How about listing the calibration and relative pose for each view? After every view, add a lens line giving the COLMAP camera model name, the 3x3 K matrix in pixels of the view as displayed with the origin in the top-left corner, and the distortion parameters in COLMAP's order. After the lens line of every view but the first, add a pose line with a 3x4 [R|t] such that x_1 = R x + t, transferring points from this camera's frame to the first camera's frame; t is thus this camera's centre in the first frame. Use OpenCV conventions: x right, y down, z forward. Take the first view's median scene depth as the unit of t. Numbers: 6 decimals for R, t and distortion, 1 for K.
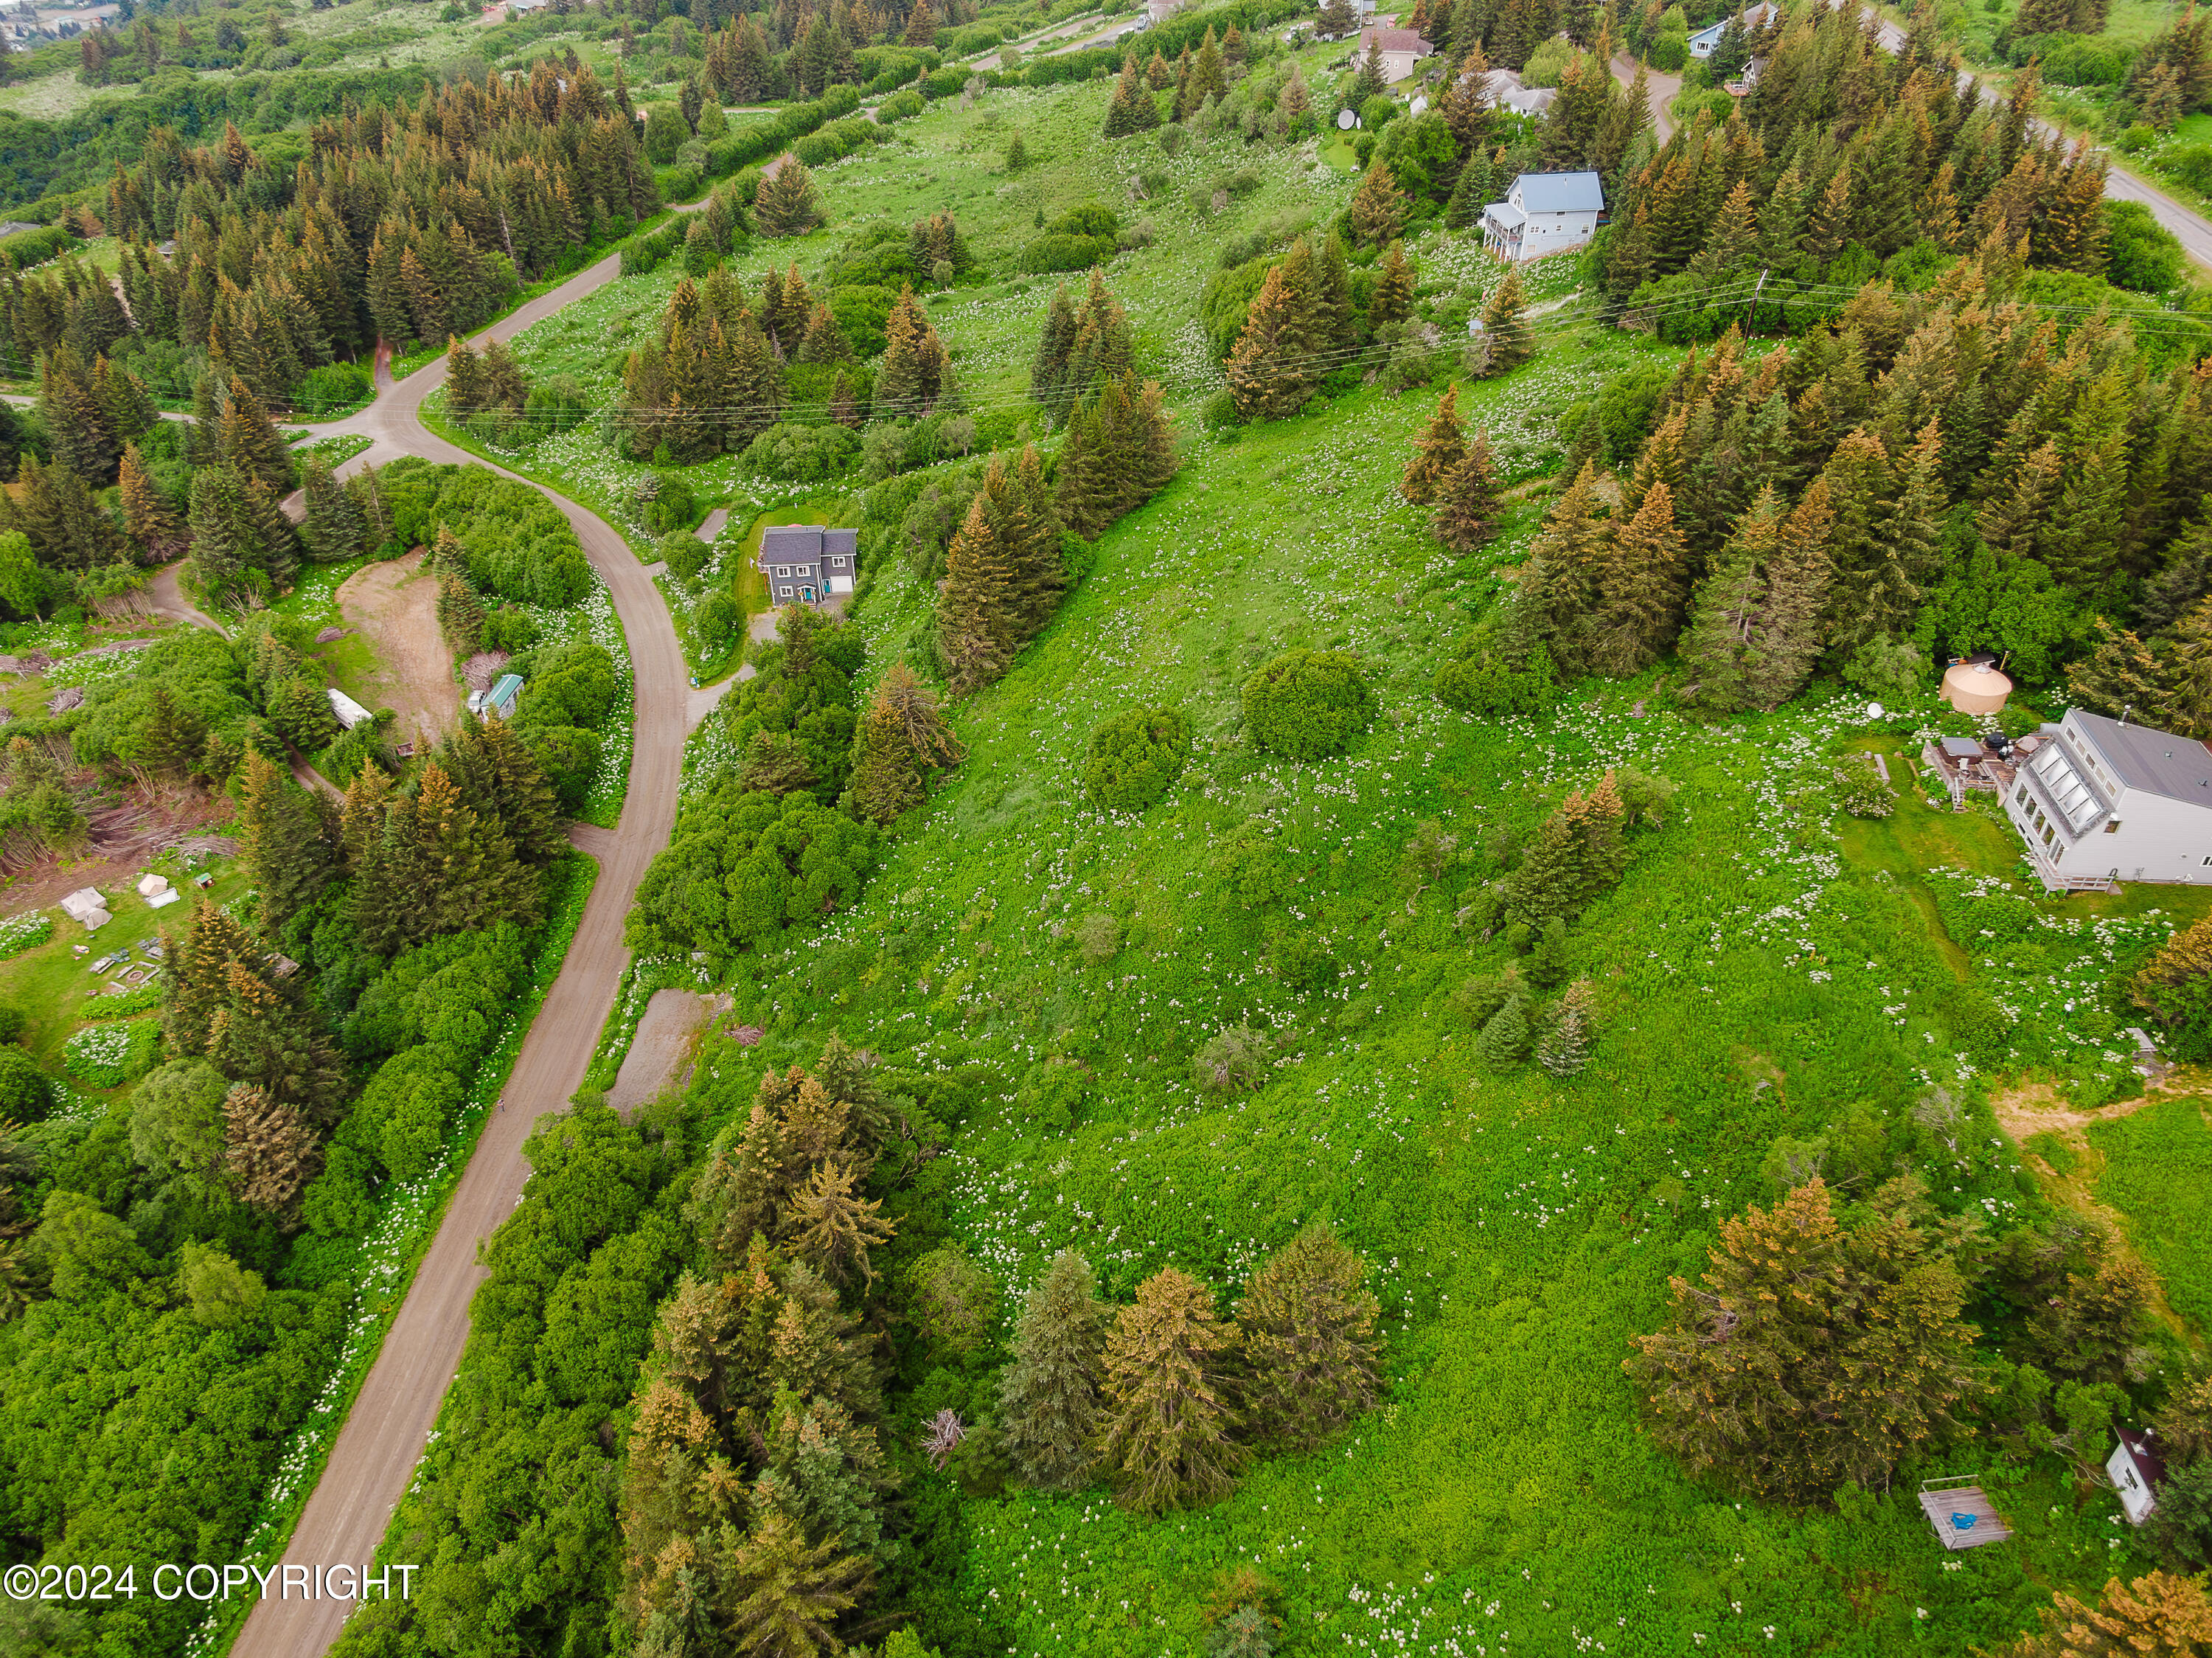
lens RADIAL K [[1573.1, 0, 1094.7], [0, 1573.1, 869.7], [0, 0, 1]] dist [0.012402, -0.000104]
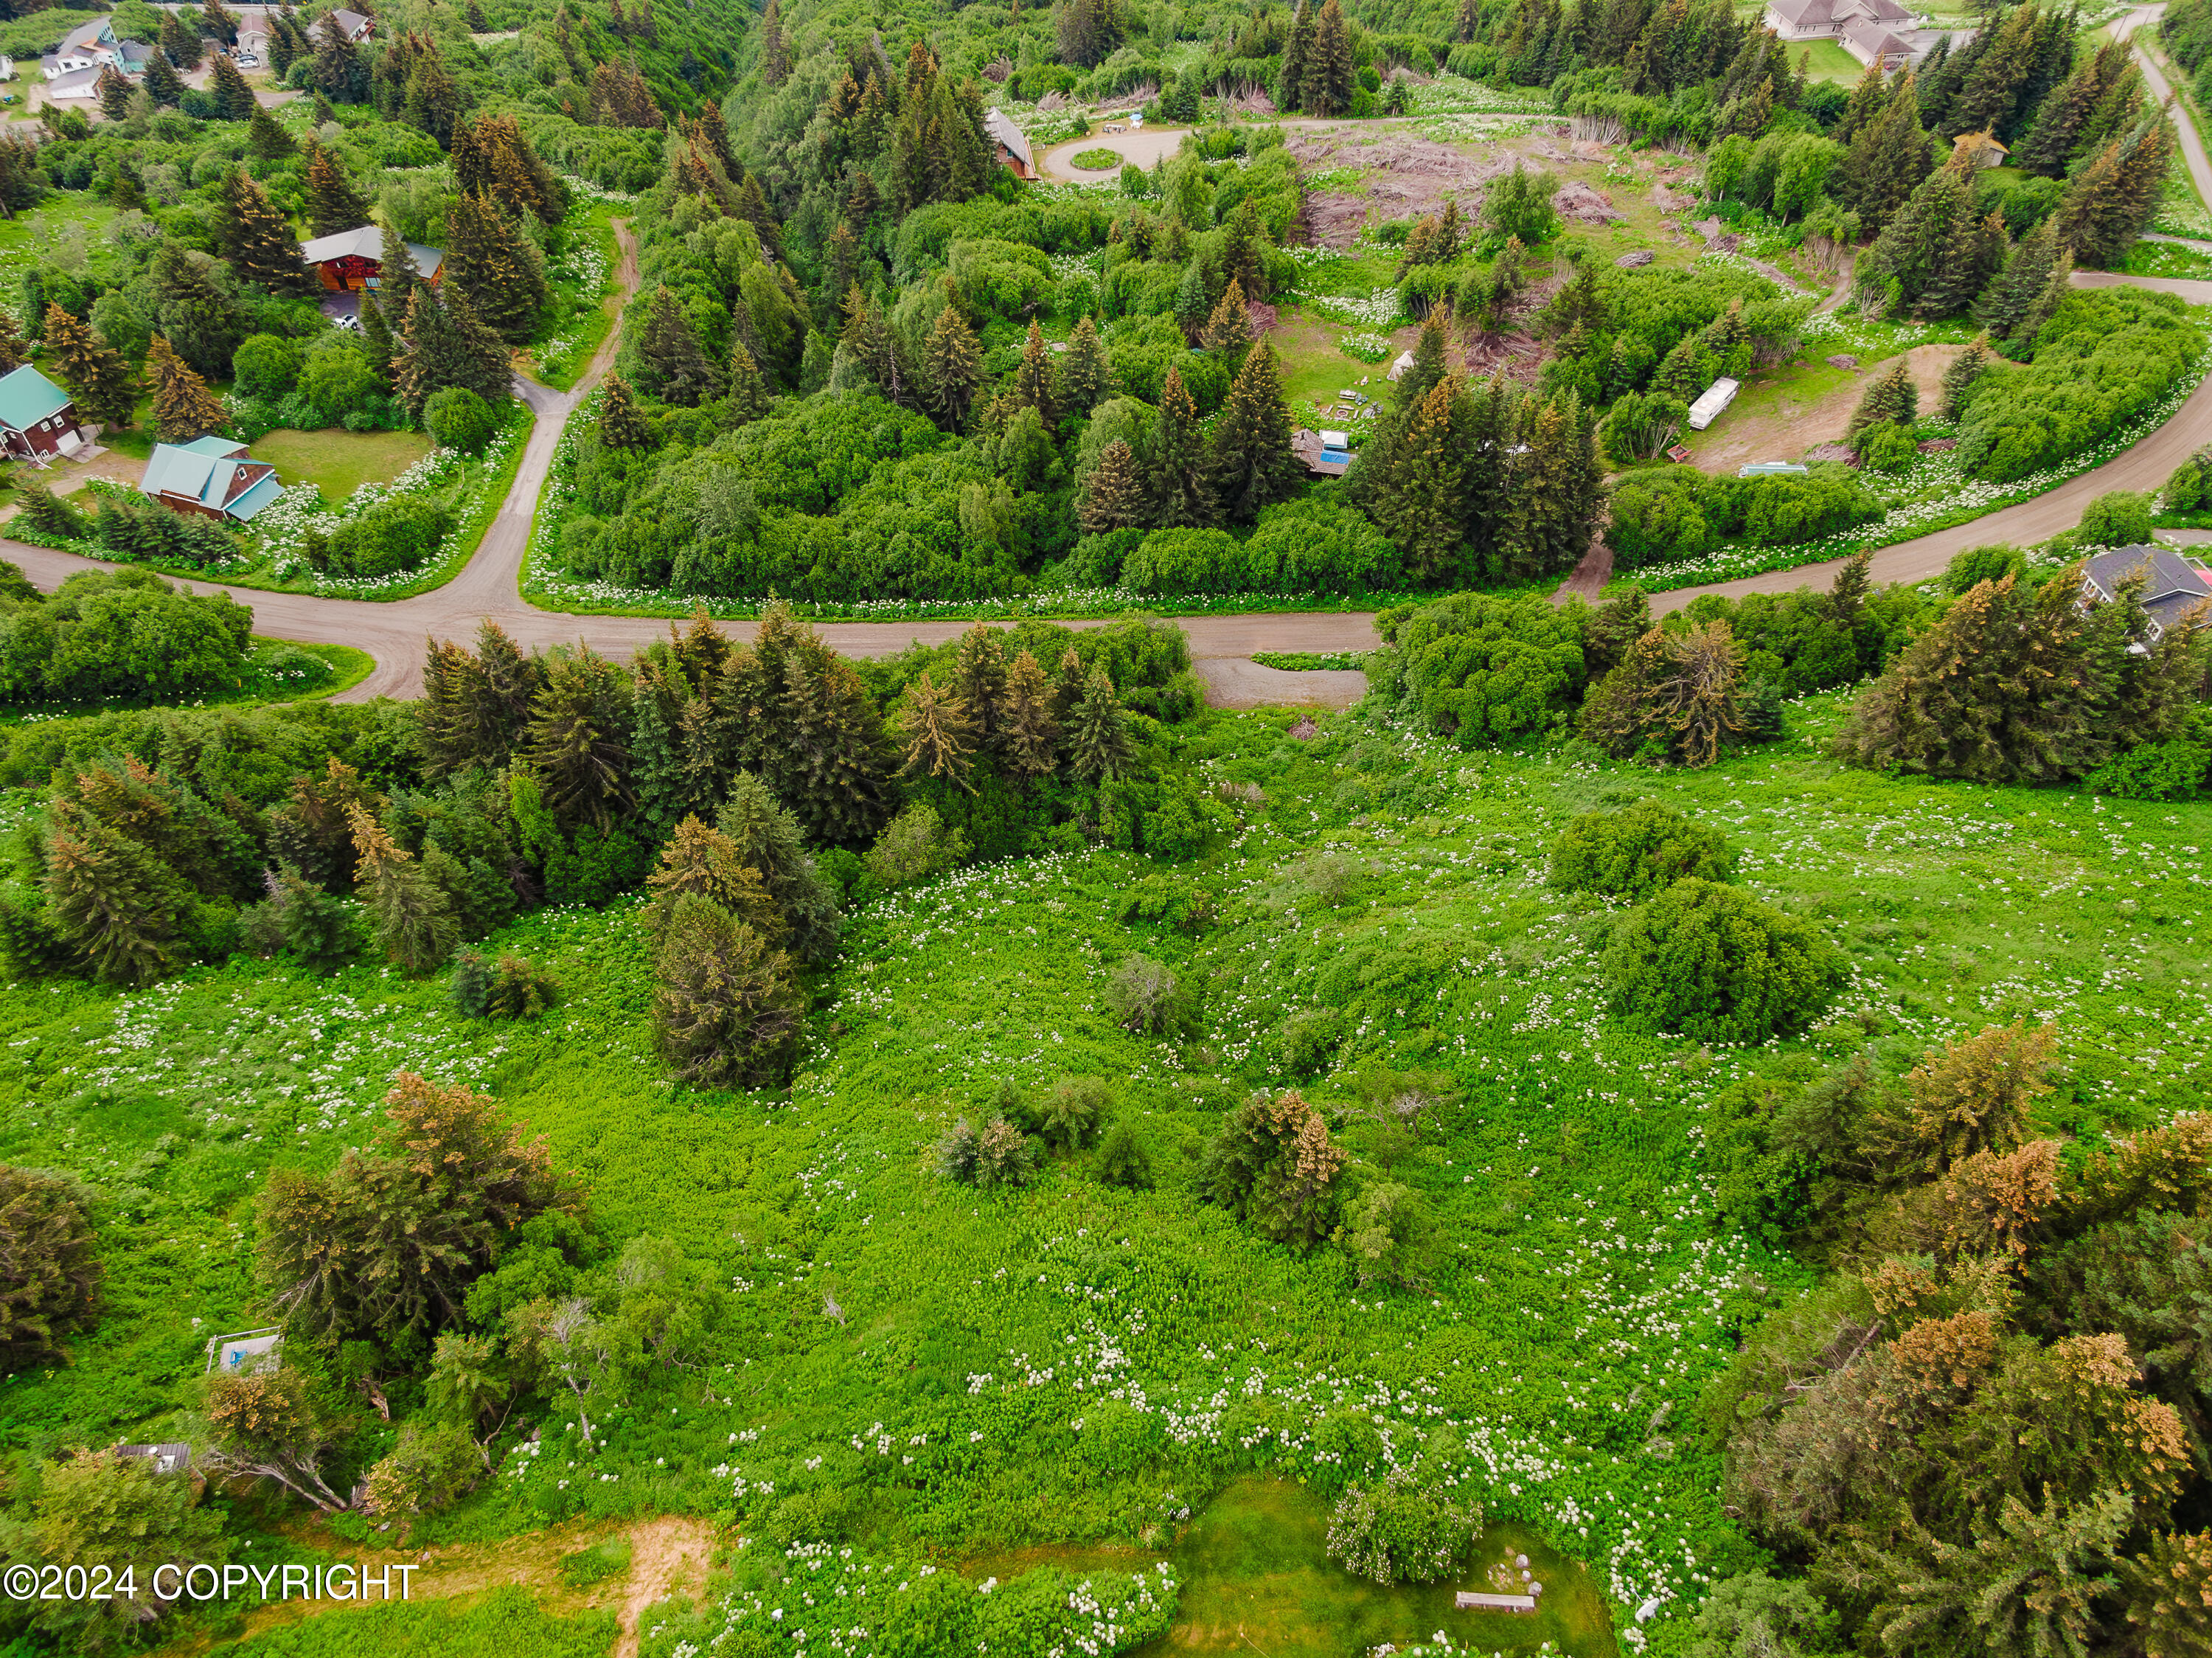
lens RADIAL K [[1548.8, 0, 1098.2], [0, 1548.8, 867.3], [0, 0, 1]] dist [0.002534, 0.000620]
pose [[0.066738, 0.741002, -0.668178, 0.570308], [-0.617697, 0.556597, 0.555563, -0.360921], [0.783579, 0.375655, 0.494861, 0.462322]]
